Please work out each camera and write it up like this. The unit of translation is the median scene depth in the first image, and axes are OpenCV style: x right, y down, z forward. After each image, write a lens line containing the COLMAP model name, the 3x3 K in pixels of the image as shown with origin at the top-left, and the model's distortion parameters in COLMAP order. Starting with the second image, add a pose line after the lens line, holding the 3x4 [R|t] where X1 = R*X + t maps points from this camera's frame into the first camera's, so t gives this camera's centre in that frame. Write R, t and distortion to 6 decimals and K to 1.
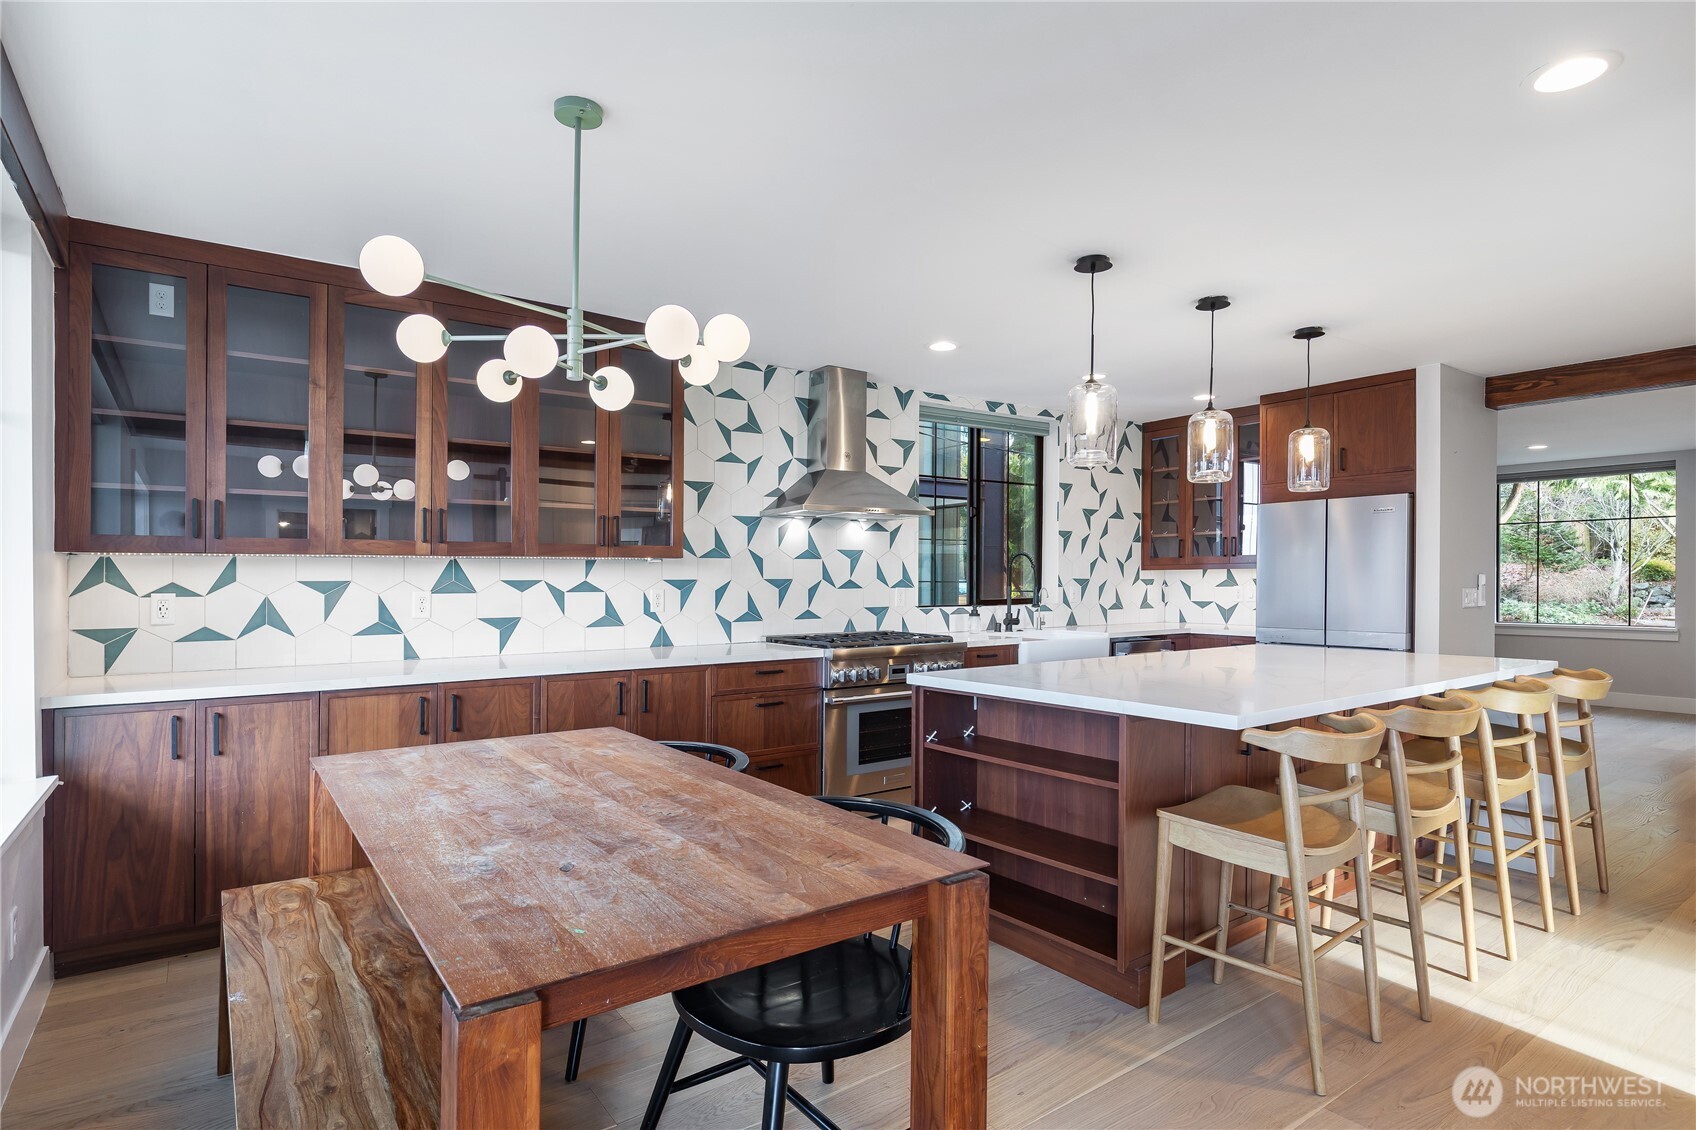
lens RADIAL K [[916.5, 0, 848.0], [0, 916.5, 565.0], [0, 0, 1]] dist [0.001433, 0.000271]
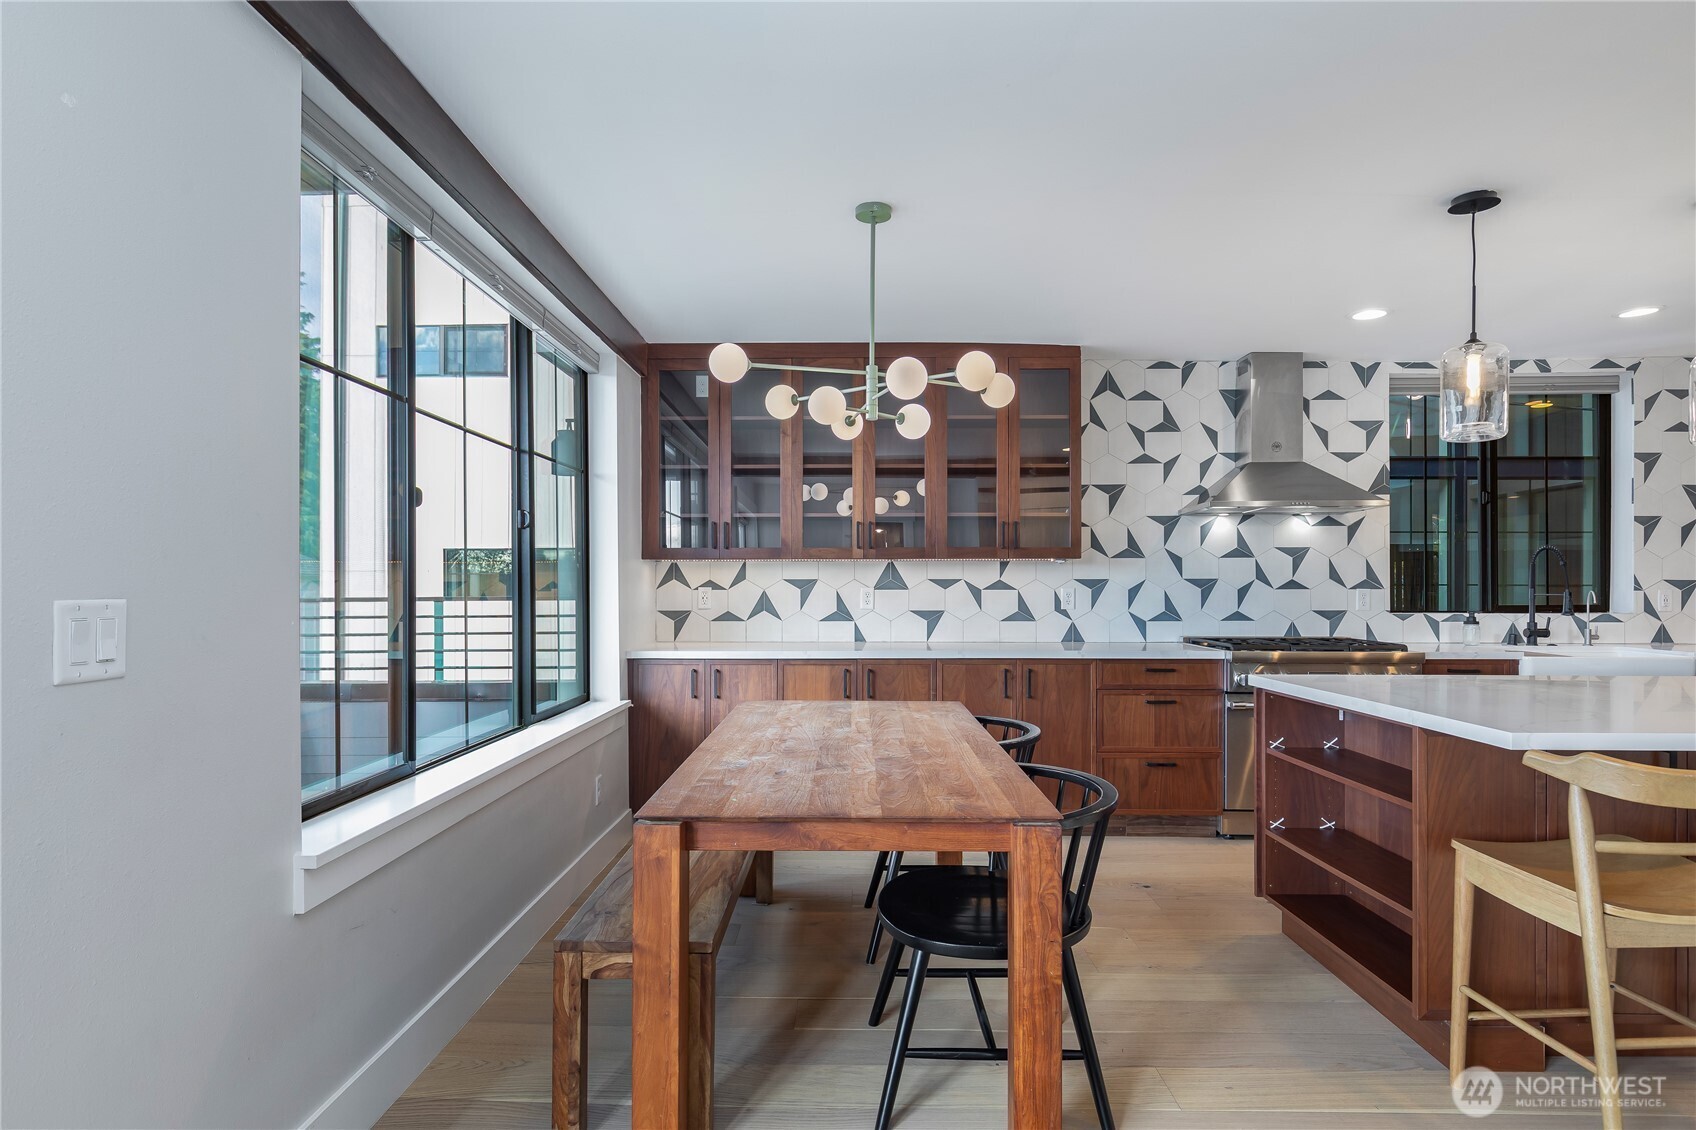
lens RADIAL K [[1064.9, 0, 907.3], [0, 1064.9, 561.6], [0, 0, 1]] dist [0.001667, 0.000514]
pose [[0.776068, -0.012849, -0.630518, 0.434975], [0.006058, 0.999898, -0.012919, 0.010796], [0.630620, 0.006206, 0.776067, -0.082627]]
